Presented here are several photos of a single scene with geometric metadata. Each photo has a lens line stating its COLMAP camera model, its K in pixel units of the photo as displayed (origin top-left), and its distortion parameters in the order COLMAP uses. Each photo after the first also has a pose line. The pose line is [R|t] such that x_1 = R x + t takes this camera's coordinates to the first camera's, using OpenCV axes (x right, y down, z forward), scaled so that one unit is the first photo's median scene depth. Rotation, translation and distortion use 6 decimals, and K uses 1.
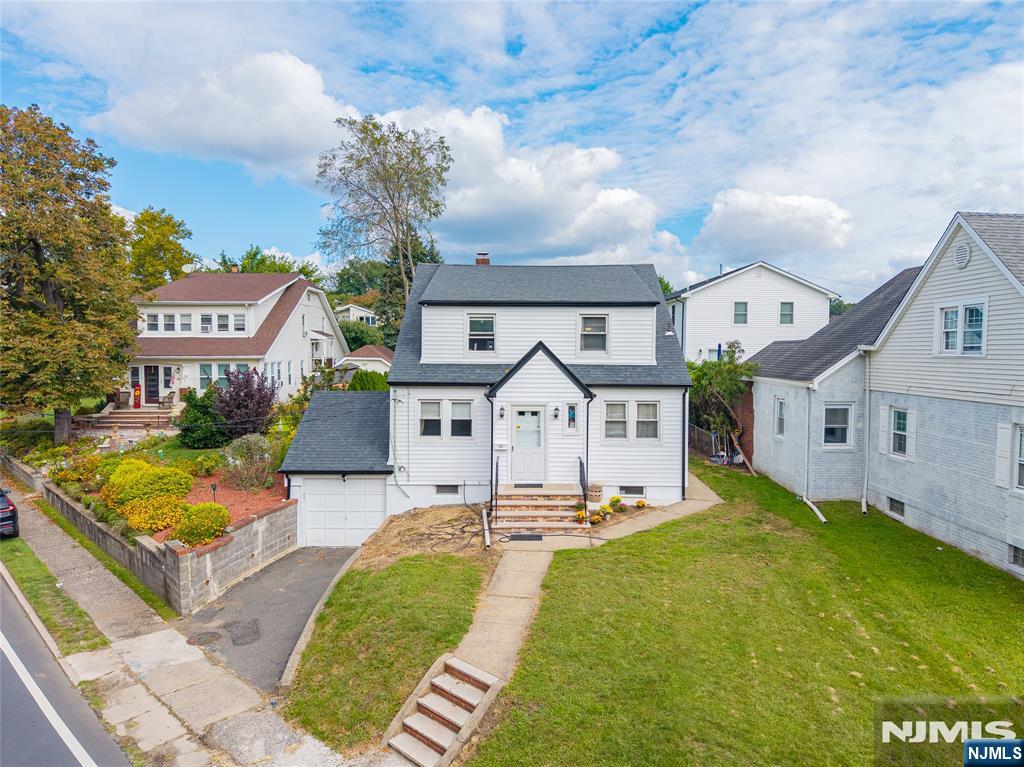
lens RADIAL K [[685.4, 0, 512.0], [0, 685.4, 383.5], [0, 0, 1]] dist [0.040401, -0.042914]
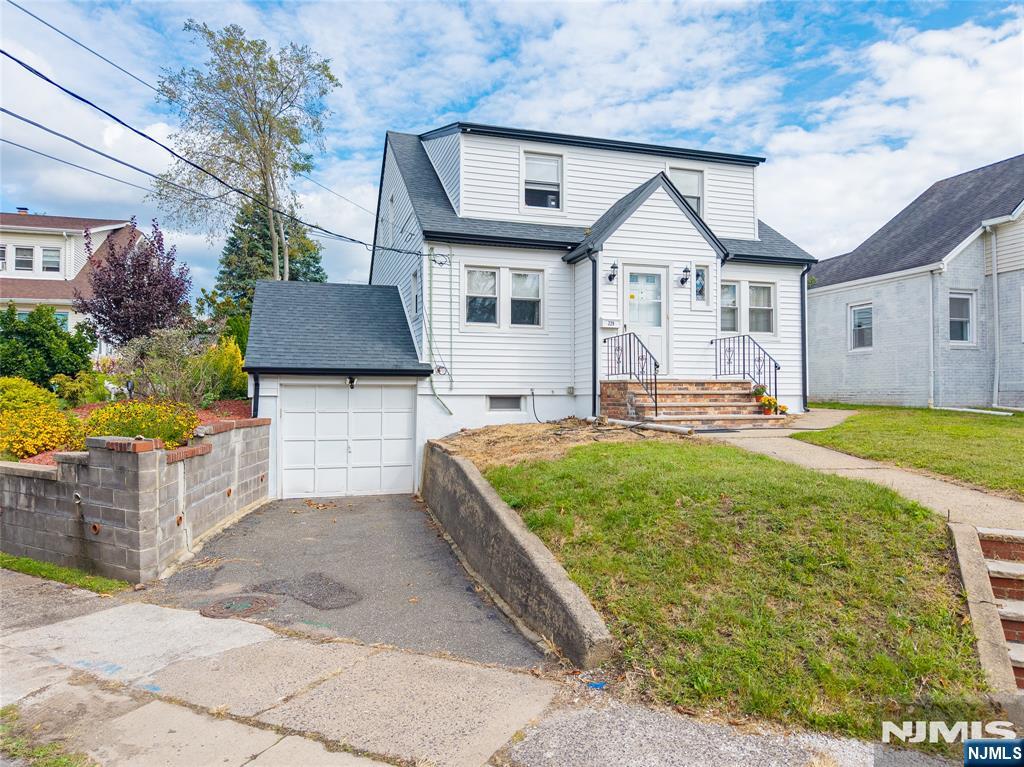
lens RADIAL K [[685.4, 0, 512.0], [0, 685.4, 383.5], [0, 0, 1]] dist [0.040401, -0.042914]
pose [[0.955465, 0.002075, 0.295097, -0.306454], [0.018699, 0.997540, -0.067557, 0.193888], [-0.294511, 0.070066, 0.953076, 0.384292]]
